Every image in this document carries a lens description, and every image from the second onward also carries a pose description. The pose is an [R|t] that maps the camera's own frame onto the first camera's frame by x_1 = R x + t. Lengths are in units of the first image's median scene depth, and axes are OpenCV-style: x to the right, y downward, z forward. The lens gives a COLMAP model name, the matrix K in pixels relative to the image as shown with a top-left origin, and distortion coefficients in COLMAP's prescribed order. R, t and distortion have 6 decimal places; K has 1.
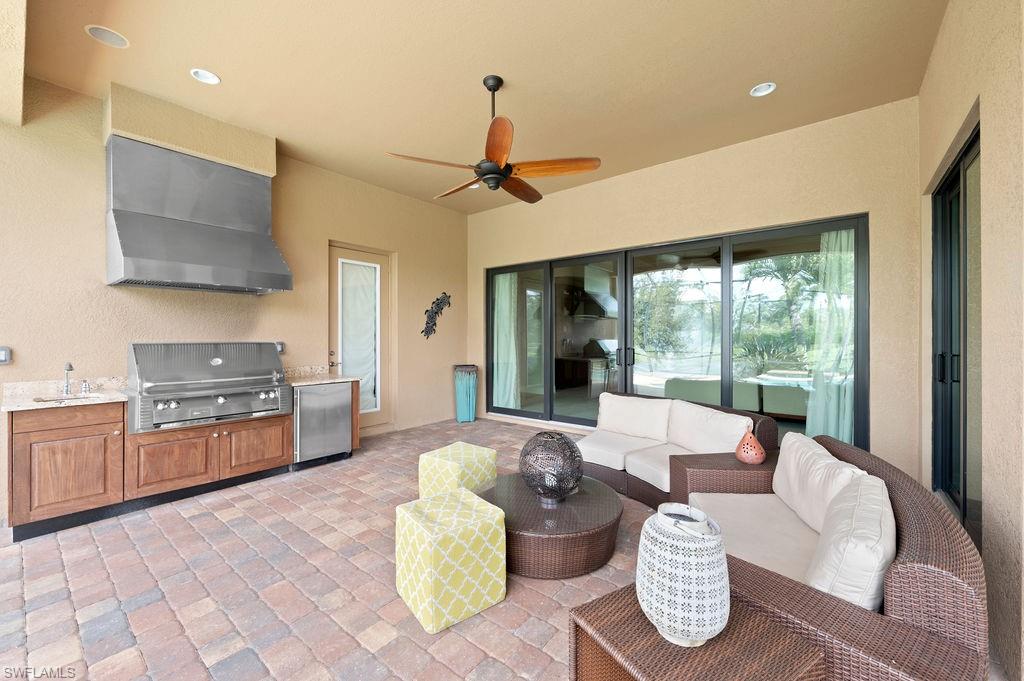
lens RADIAL K [[405.1, 0, 510.0], [0, 405.1, 338.3], [0, 0, 1]] dist [-0.013571, 0.001613]
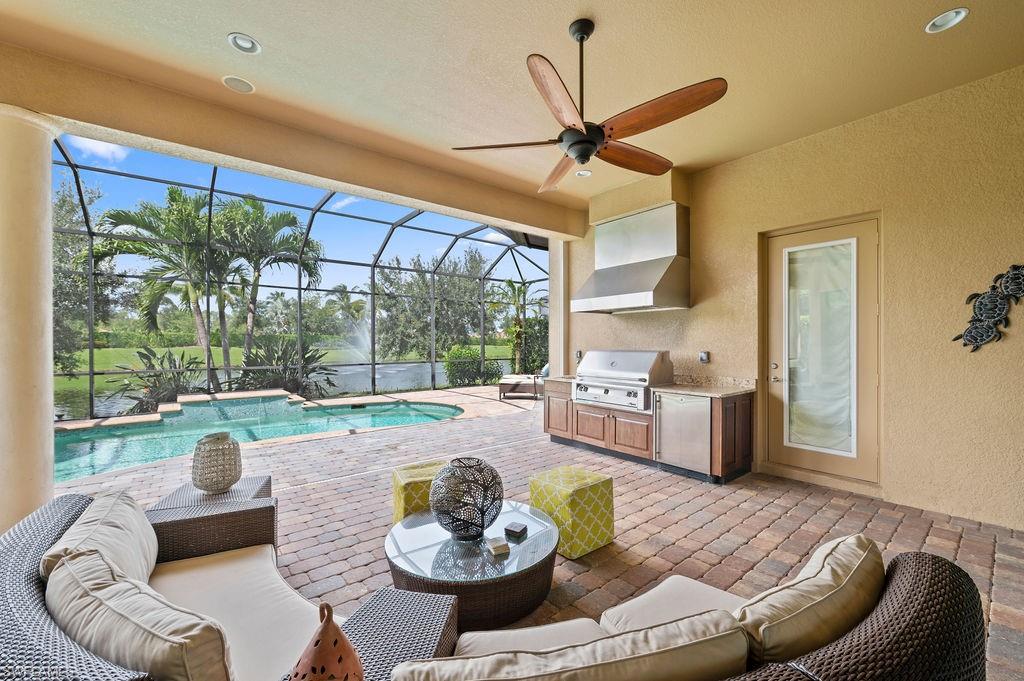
lens RADIAL K [[405.1, 0, 504.5], [0, 405.1, 343.8], [0, 0, 1]] dist [-0.013571, 0.001613]
pose [[-0.217871, 0.006377, -0.975957, 0.651905], [0.002808, 0.999979, 0.005907, -0.020415], [0.975973, -0.001454, -0.217884, 0.857022]]
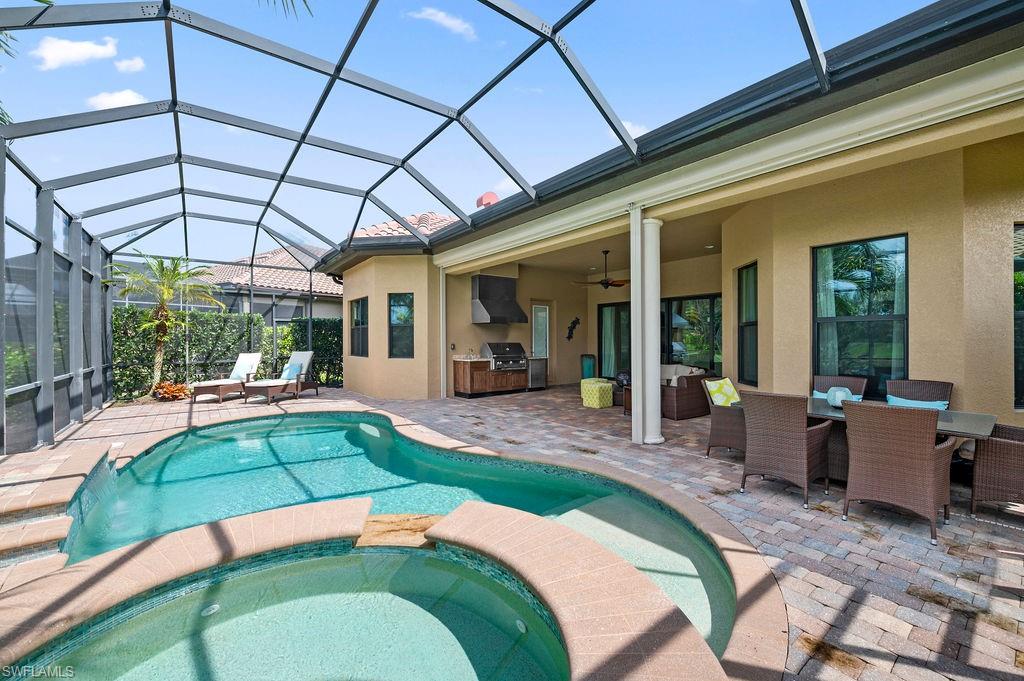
lens RADIAL K [[405.1, 0, 513.7], [0, 405.1, 337.6], [0, 0, 1]] dist [-0.013571, 0.001613]
pose [[0.974083, -0.006517, -0.226098, -0.027486], [0.004466, 0.999944, -0.009584, 0.002786], [0.226148, 0.008326, 0.974057, -1.630466]]
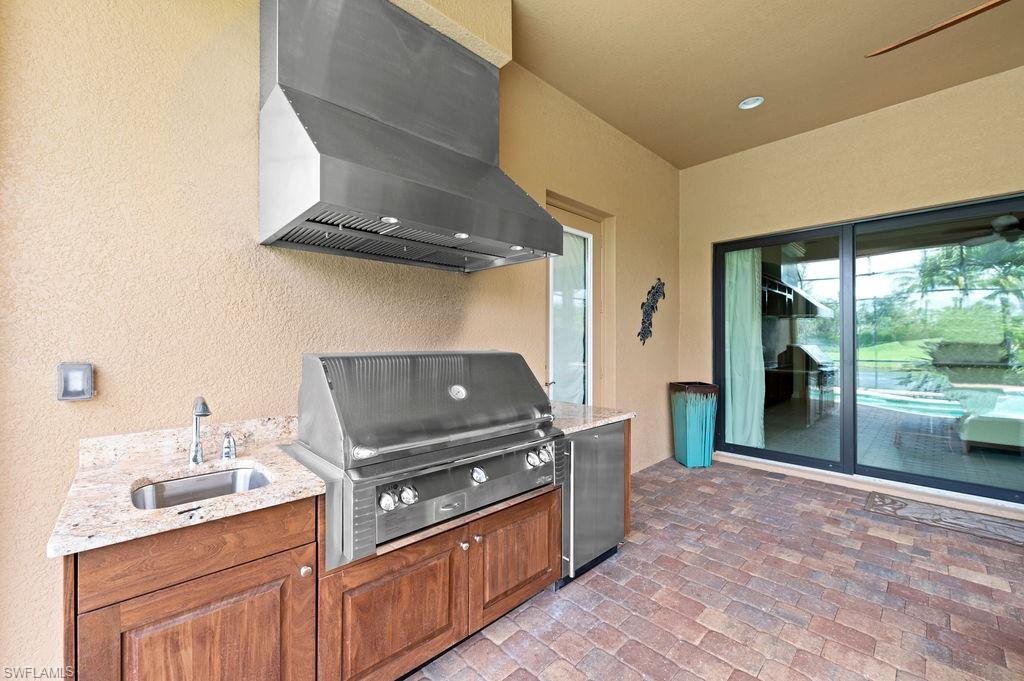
lens RADIAL K [[405.1, 0, 507.6], [0, 405.1, 339.0], [0, 0, 1]] dist [-0.013571, 0.001613]
pose [[0.990144, 0.002198, -0.140038, -0.537990], [-0.003176, 0.999972, -0.006758, -0.004680], [0.140019, 0.007136, 0.990123, 0.459915]]
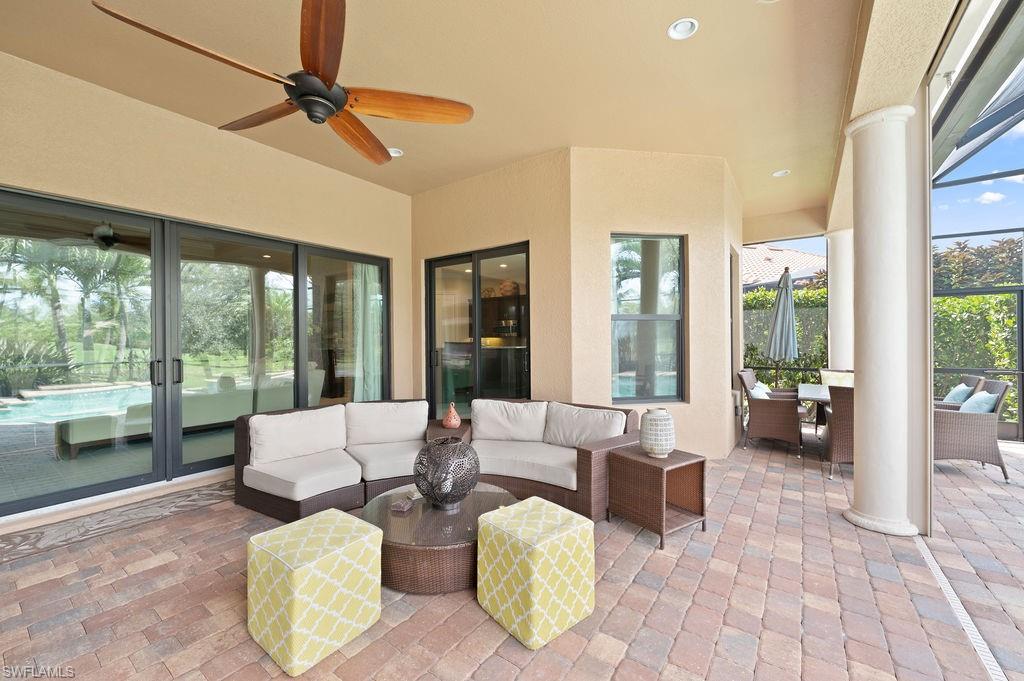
lens RADIAL K [[405.1, 0, 513.0], [0, 405.1, 345.1], [0, 0, 1]] dist [-0.013571, 0.001613]
pose [[-0.073443, -0.012643, 0.997219, -0.597966], [0.005941, 0.999896, 0.013115, -0.012042], [-0.997282, 0.006888, -0.073361, 0.576236]]
